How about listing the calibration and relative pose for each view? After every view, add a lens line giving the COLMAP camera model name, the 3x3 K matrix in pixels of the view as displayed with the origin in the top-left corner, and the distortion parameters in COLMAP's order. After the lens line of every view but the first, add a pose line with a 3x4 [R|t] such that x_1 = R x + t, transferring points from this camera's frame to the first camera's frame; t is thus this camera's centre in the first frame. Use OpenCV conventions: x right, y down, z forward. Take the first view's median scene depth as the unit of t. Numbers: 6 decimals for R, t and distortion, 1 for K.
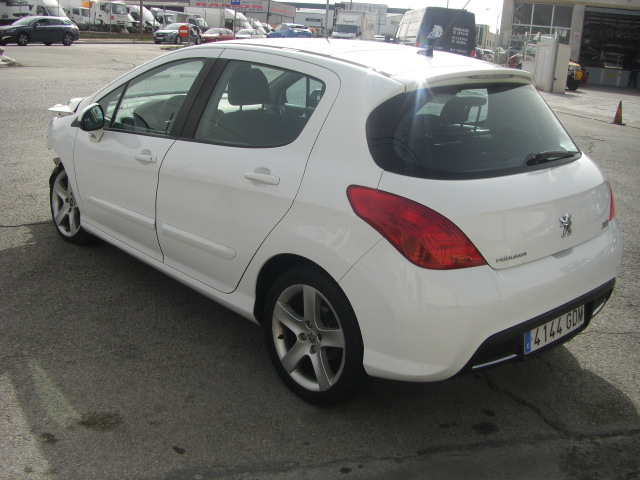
lens RADIAL K [[719.4, 0, 315.7], [0, 719.4, 238.6], [0, 0, 1]] dist [-0.186224, 0.151216]
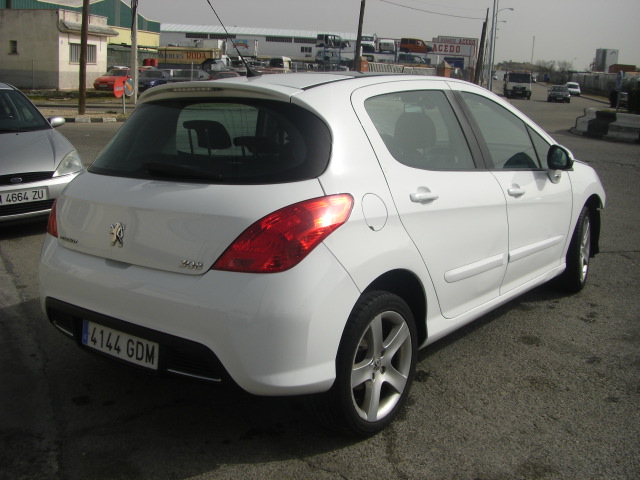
lens RADIAL K [[719.4, 0, 315.7], [0, 719.4, 238.6], [0, 0, 1]] dist [-0.186224, 0.151216]
pose [[0.169236, 0.145661, -0.974752, 1.350779], [-0.282120, 0.954793, 0.093697, -0.181312], [0.944334, 0.259140, 0.202679, 1.067268]]
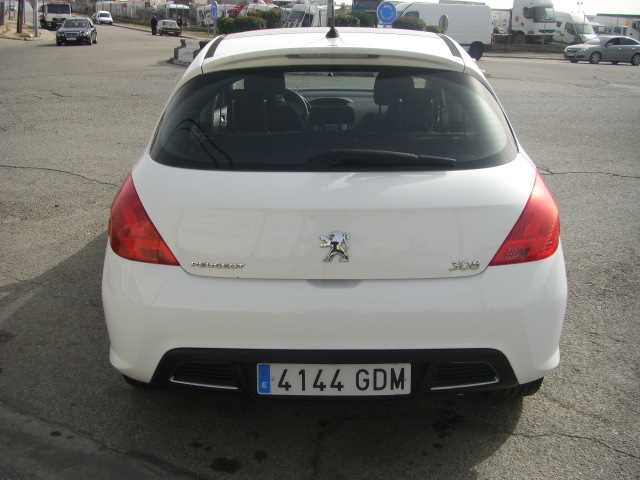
lens RADIAL K [[719.4, 0, 315.7], [0, 719.4, 238.6], [0, 0, 1]] dist [-0.186224, 0.151216]
pose [[0.730520, 0.153885, -0.665326, 0.856006], [-0.171410, 0.984408, 0.039480, -0.054571], [0.661028, 0.085203, 0.745508, 0.414371]]
